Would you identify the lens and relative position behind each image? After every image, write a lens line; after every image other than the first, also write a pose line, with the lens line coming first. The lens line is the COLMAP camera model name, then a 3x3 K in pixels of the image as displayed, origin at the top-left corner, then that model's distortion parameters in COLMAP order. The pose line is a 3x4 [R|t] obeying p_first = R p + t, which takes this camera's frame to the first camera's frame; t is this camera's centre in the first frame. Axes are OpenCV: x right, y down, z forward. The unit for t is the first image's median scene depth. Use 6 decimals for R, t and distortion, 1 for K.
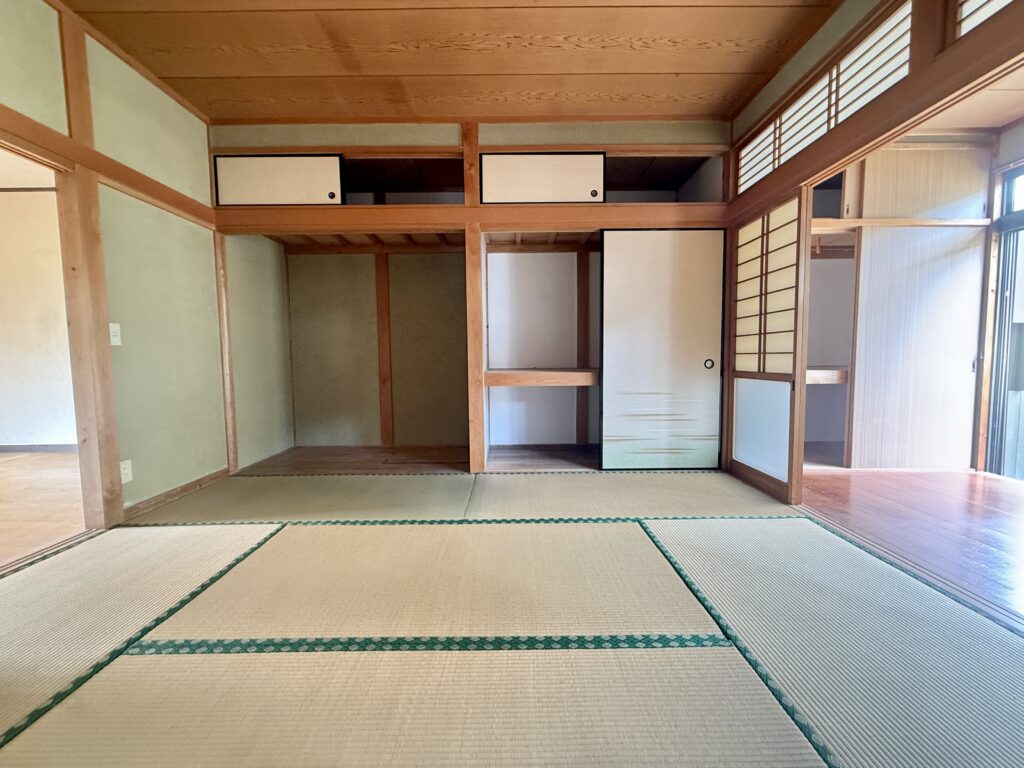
lens RADIAL K [[410.0, 0, 514.2], [0, 410.0, 381.5], [0, 0, 1]] dist [0.000350, -0.000572]
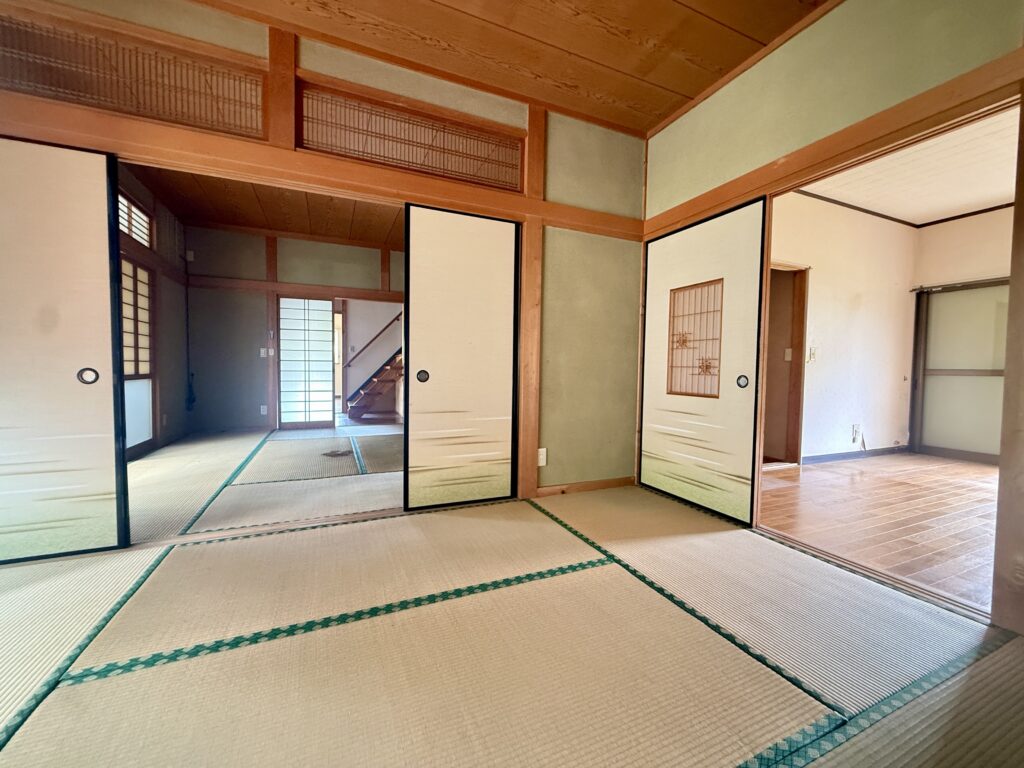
lens RADIAL K [[410.0, 0, 512.8], [0, 410.0, 383.3], [0, 0, 1]] dist [0.000350, -0.000572]
pose [[-0.919257, 0.011927, -0.393476, -0.018572], [-0.029474, 0.994650, 0.099007, -0.069281], [0.392552, 0.102610, -0.913988, 1.213907]]
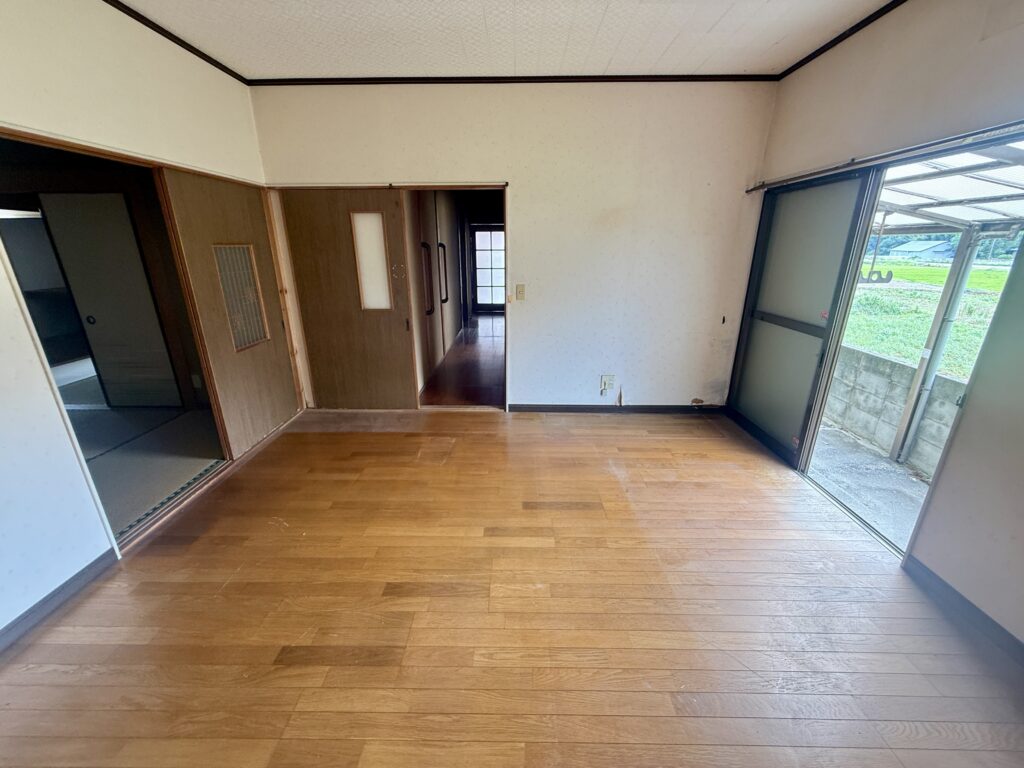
lens RADIAL K [[410.0, 0, 513.4], [0, 410.0, 385.3], [0, 0, 1]] dist [0.000350, -0.000572]
pose [[-0.999685, 0.006148, 0.024347, -1.844762], [0.015010, 0.923590, 0.383089, -0.312785], [-0.020131, 0.383334, -0.923391, 1.609604]]
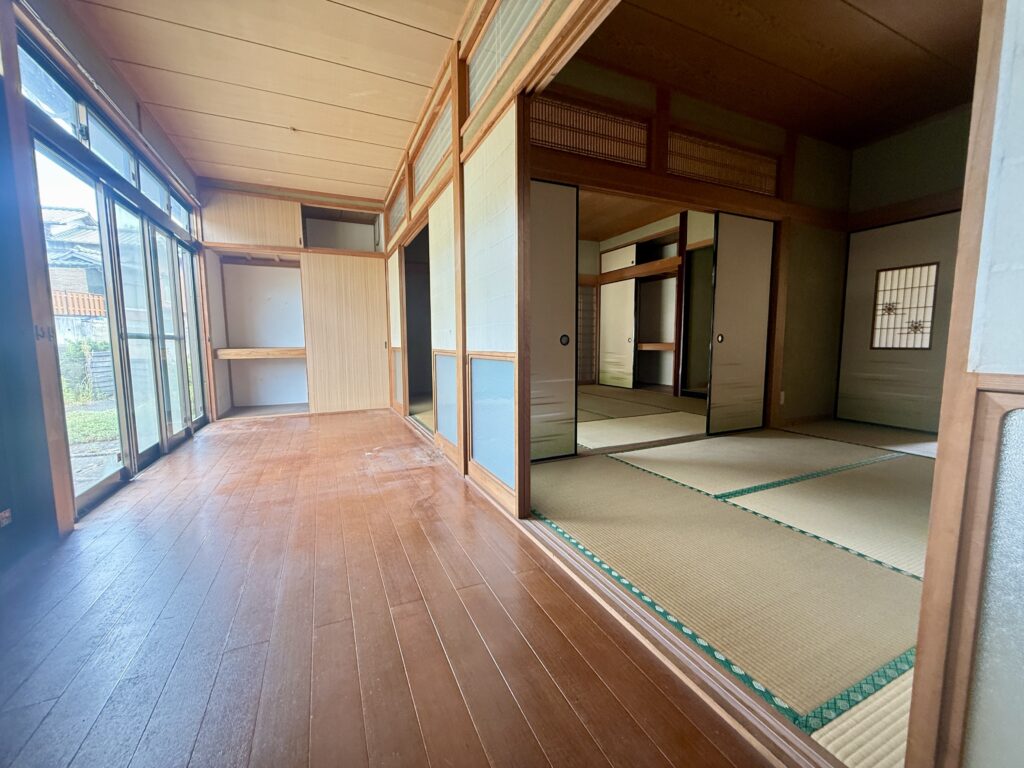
lens RADIAL K [[410.0, 0, 510.1], [0, 410.0, 389.1], [0, 0, 1]] dist [0.000350, -0.000572]
pose [[-0.912025, 0.063796, -0.405143, 1.099368], [-0.009679, 0.984205, 0.176767, -0.047774], [0.410021, 0.165137, -0.897002, 1.182184]]
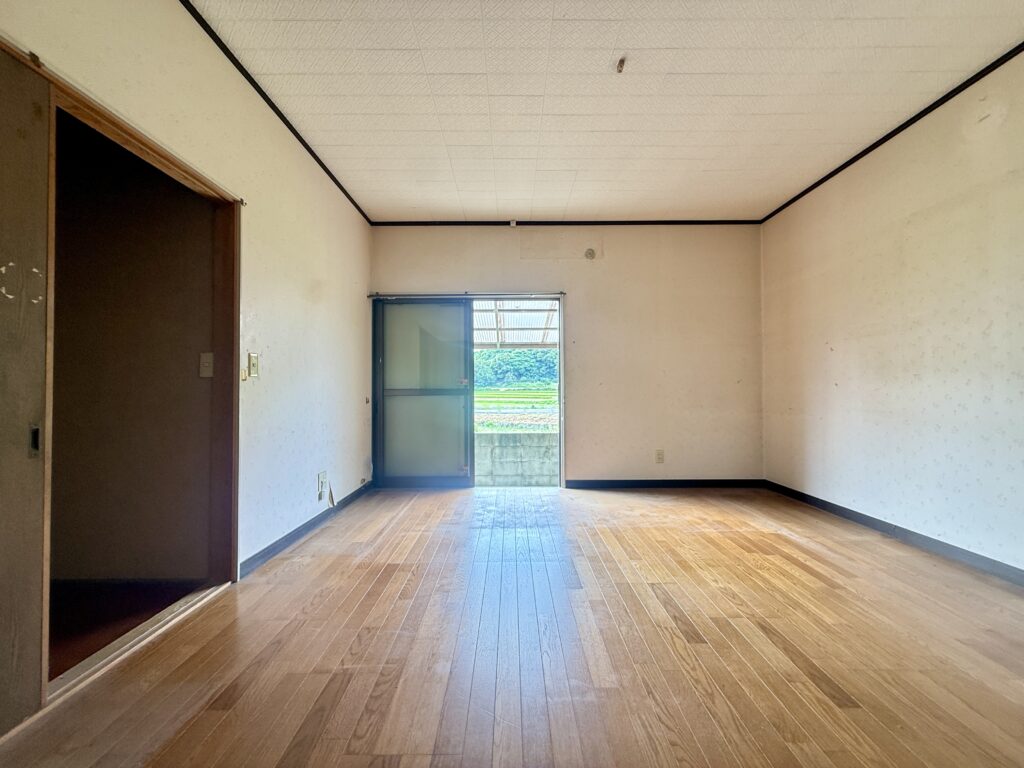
lens RADIAL K [[410.0, 0, 513.2], [0, 410.0, 384.3], [0, 0, 1]] dist [0.000350, -0.000572]
pose [[-0.002945, -0.002280, -0.999993, -0.913017], [-0.060011, 0.998196, -0.002099, -0.048571], [0.998193, 0.060004, -0.003076, 0.722897]]
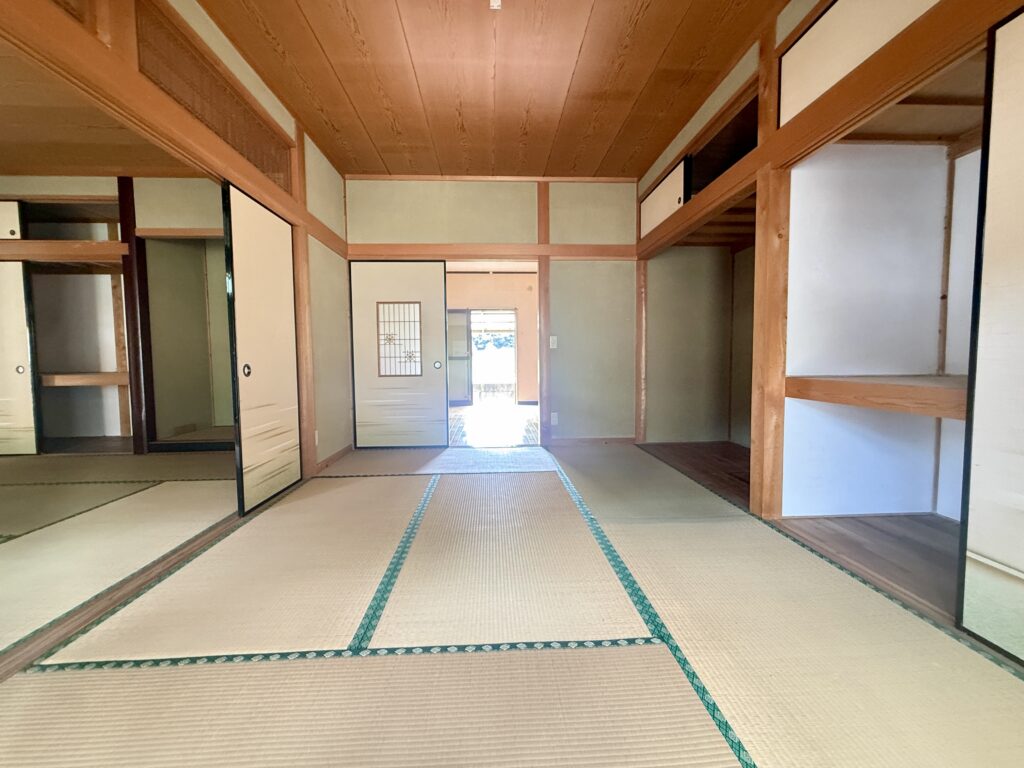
lens RADIAL K [[410.0, 0, 512.0], [0, 410.0, 383.0], [0, 0, 1]] dist [0.000350, -0.000572]
pose [[0.041781, 0.068365, -0.996785, 0.832602], [-0.054883, 0.996307, 0.066032, -0.046080], [0.997618, 0.051948, 0.045379, 0.738899]]
